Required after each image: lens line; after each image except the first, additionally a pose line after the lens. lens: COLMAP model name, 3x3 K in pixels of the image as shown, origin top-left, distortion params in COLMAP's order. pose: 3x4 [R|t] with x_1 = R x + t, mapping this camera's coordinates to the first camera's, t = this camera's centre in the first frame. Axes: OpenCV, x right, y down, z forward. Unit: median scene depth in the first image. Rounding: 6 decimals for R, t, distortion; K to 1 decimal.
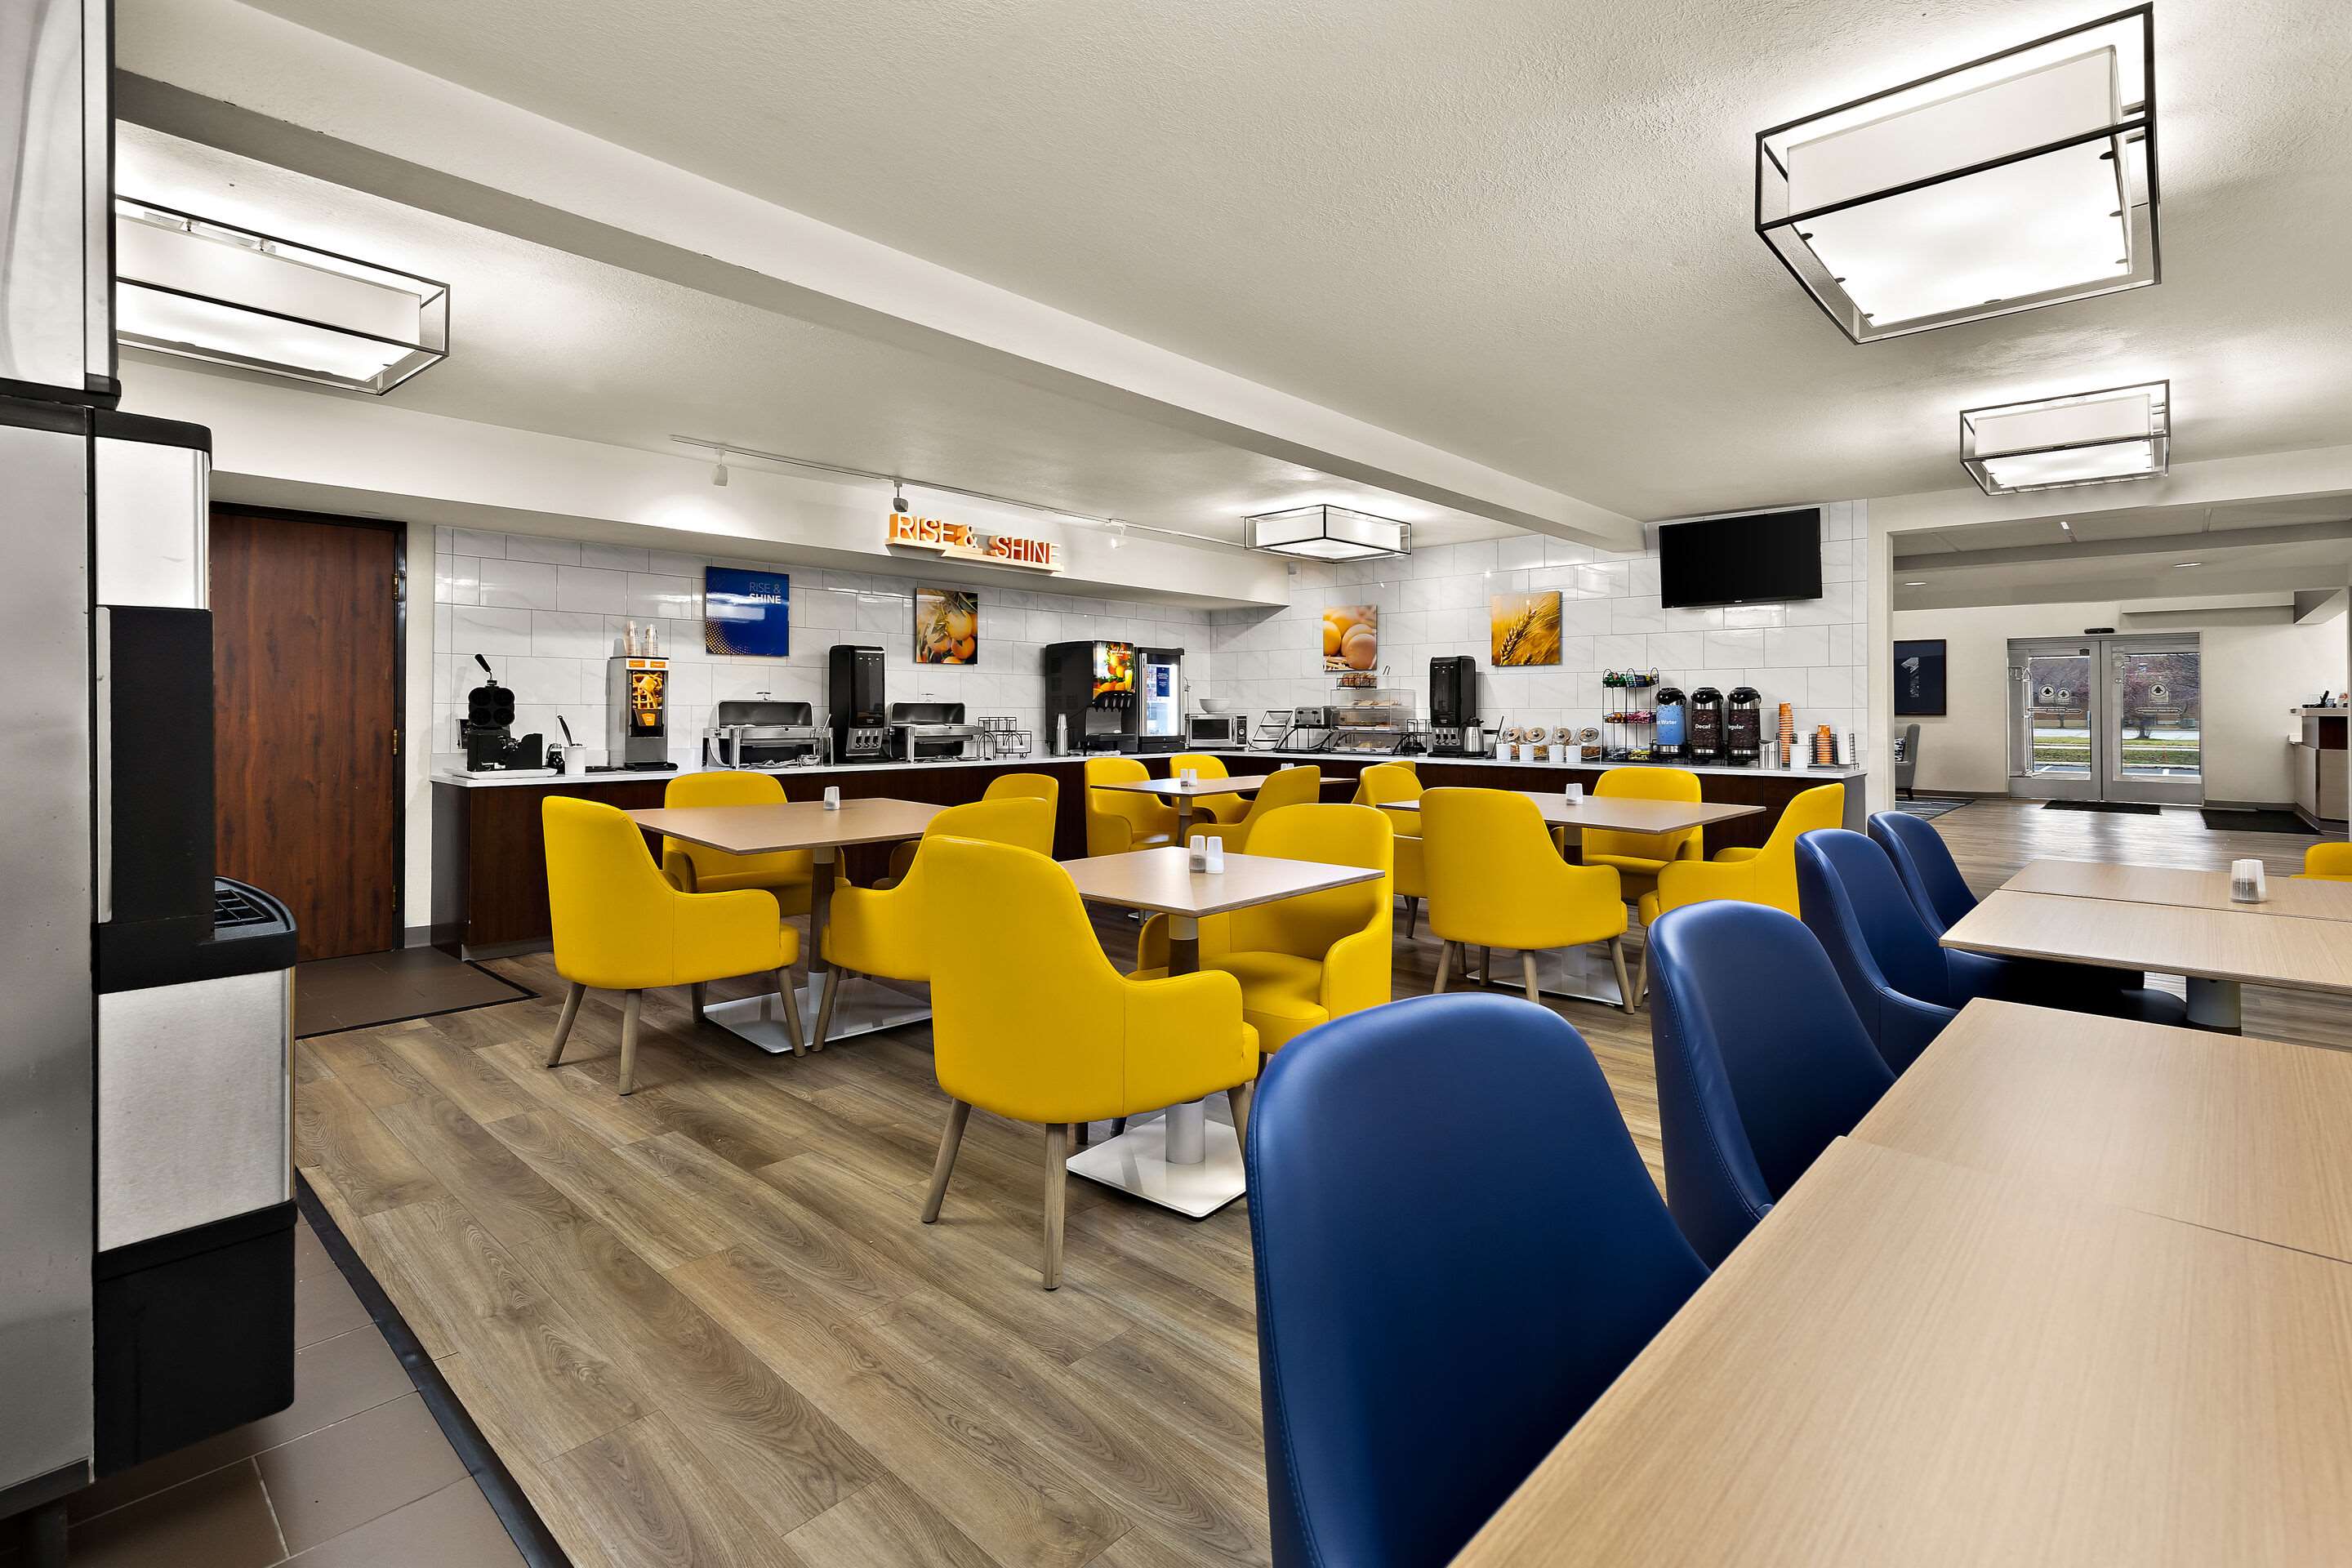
lens RADIAL K [[1088.7, 0, 1237.8], [0, 1088.7, 715.1], [0, 0, 1]] dist [-0.000311, -0.000070]
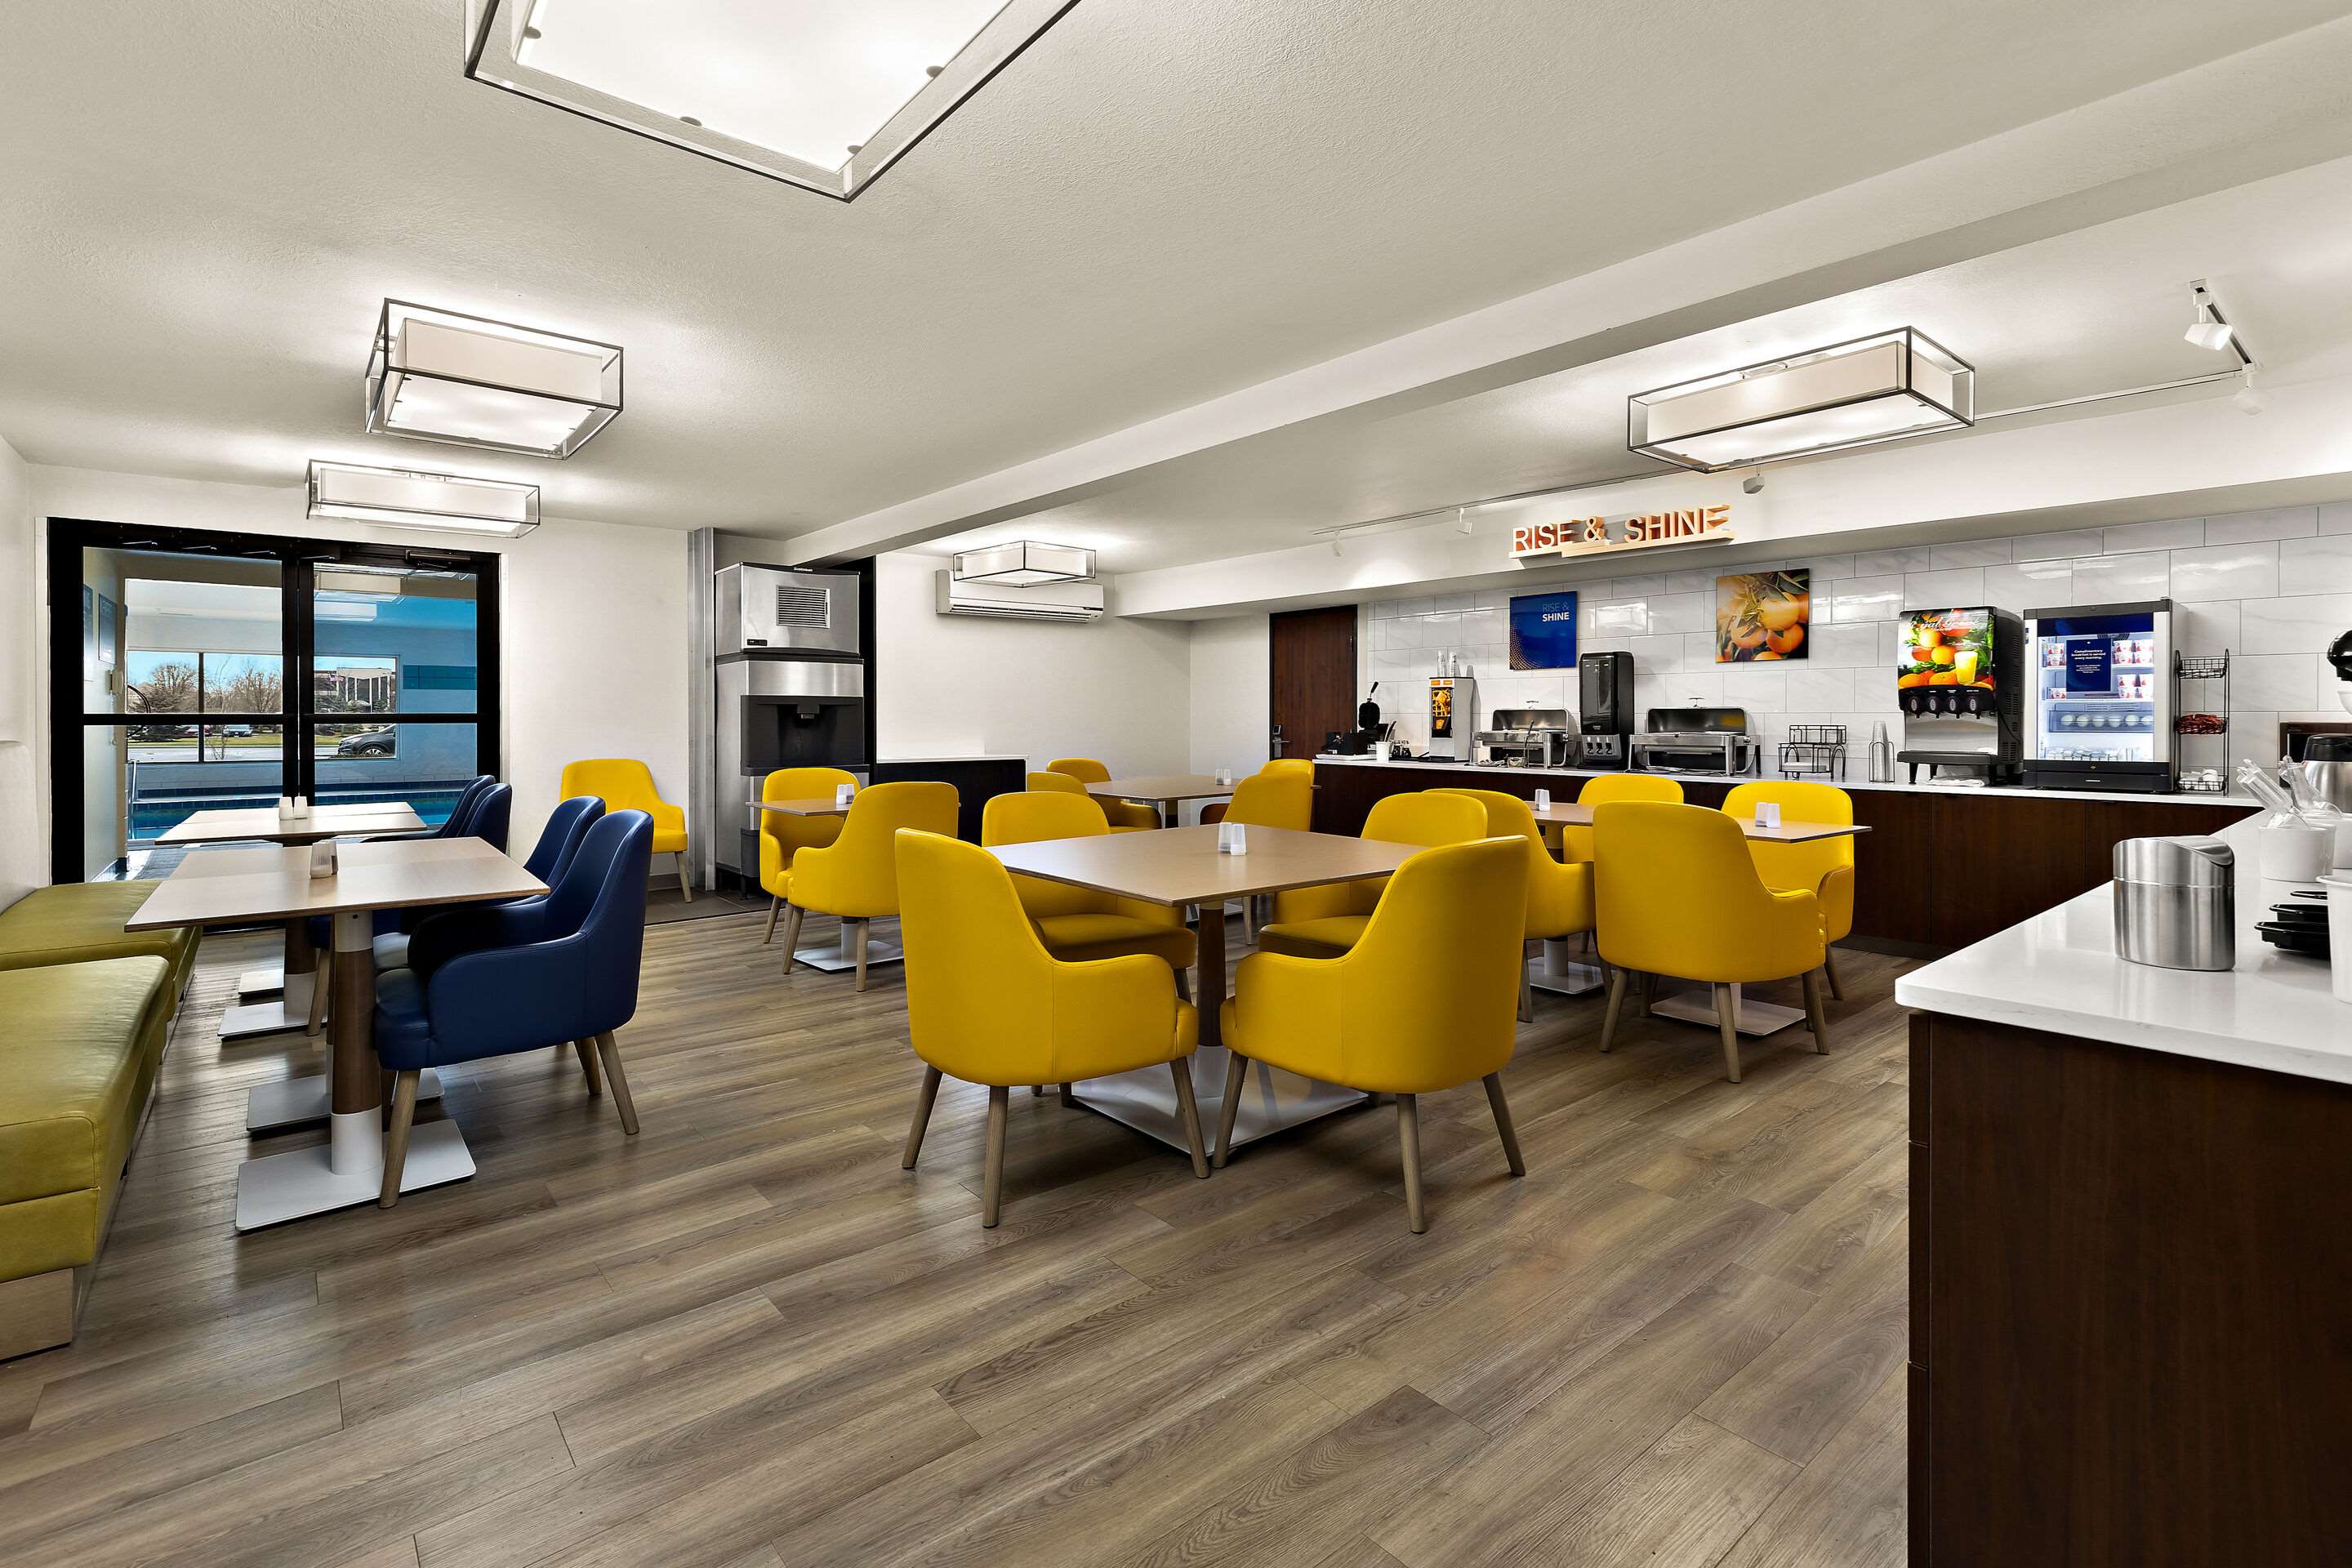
lens RADIAL K [[1088.7, 0, 1232.3], [0, 1088.7, 713.9], [0, 0, 1]] dist [-0.000311, -0.000070]
pose [[-0.133586, -0.002659, -0.991034, 0.628307], [0.000517, 0.999996, -0.002753, -0.004376], [0.991037, -0.000880, -0.133584, 0.723940]]
